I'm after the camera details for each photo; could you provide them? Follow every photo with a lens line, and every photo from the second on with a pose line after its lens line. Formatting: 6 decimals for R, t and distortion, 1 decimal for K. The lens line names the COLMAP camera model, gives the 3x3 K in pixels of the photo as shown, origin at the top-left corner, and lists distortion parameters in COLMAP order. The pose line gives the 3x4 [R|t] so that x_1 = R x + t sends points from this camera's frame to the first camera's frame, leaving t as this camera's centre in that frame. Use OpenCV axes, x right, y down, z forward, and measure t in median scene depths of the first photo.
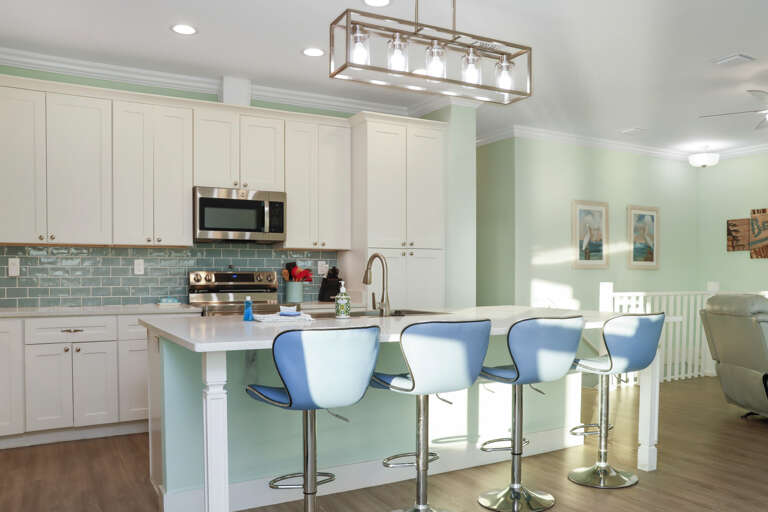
lens RADIAL K [[637.6, 0, 380.7], [0, 637.6, 291.5], [0, 0, 1]] dist [-0.160519, 0.013104]
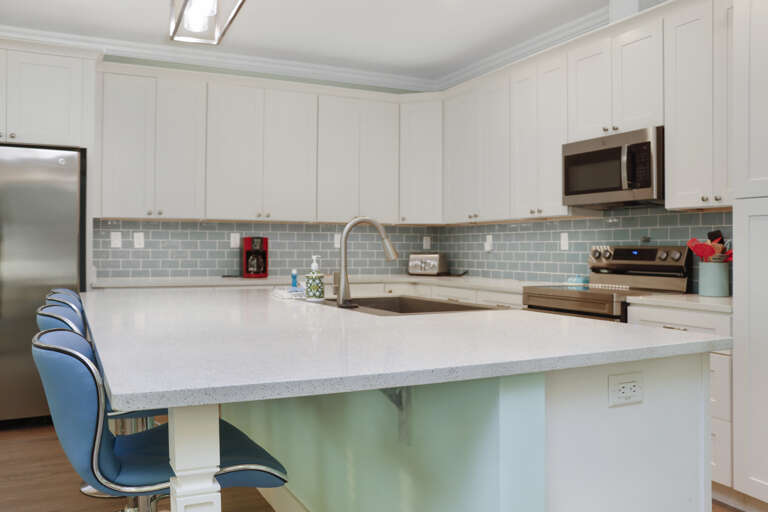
lens RADIAL K [[637.6, 0, 380.7], [0, 637.6, 291.5], [0, 0, 1]] dist [-0.160519, 0.013104]
pose [[-0.074425, 0.059032, -0.995478, 0.531883], [-0.029392, 0.997683, 0.061360, -0.014821], [0.996793, 0.033826, -0.072518, 0.779307]]
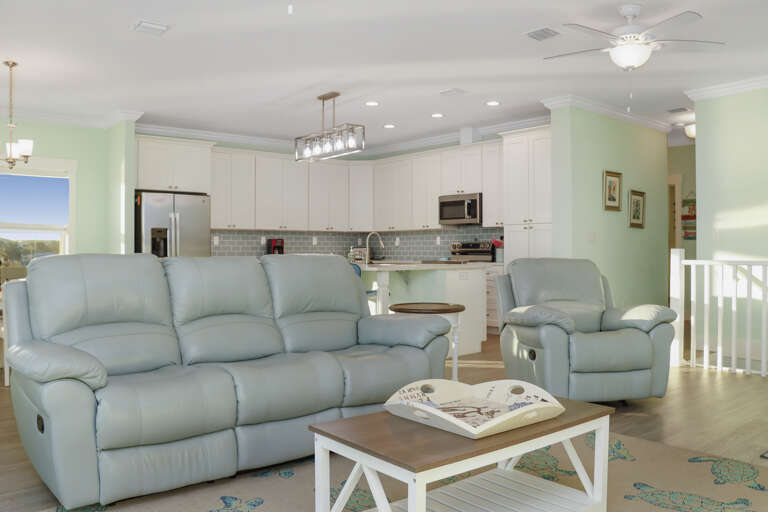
lens RADIAL K [[637.6, 0, 380.7], [0, 637.6, 291.5], [0, 0, 1]] dist [-0.160519, 0.013104]
pose [[0.159426, 0.059067, -0.985441, 1.443666], [-0.022462, 0.998167, 0.056196, 0.009566], [0.986954, 0.013176, 0.160461, 0.507844]]
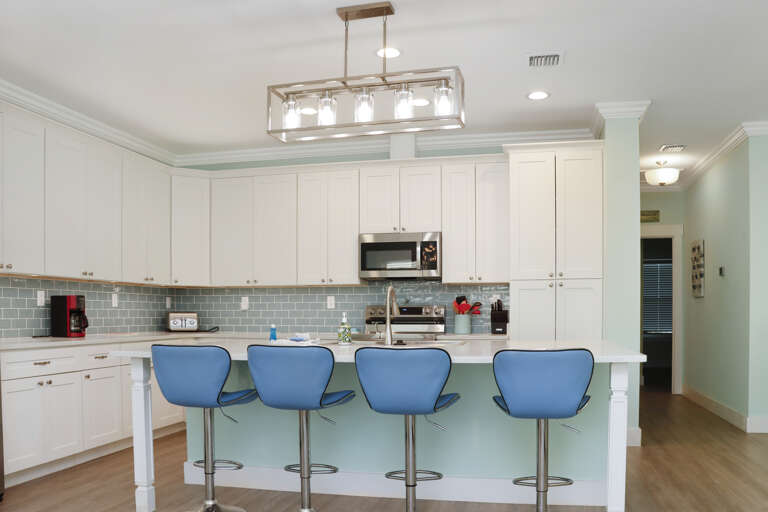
lens RADIAL K [[637.6, 0, 380.7], [0, 637.6, 291.5], [0, 0, 1]] dist [-0.160519, 0.013104]
pose [[0.715821, -0.026220, -0.697791, 0.549313], [-0.013487, 0.998589, -0.051358, 0.002456], [0.698154, 0.046175, 0.714457, 0.159839]]
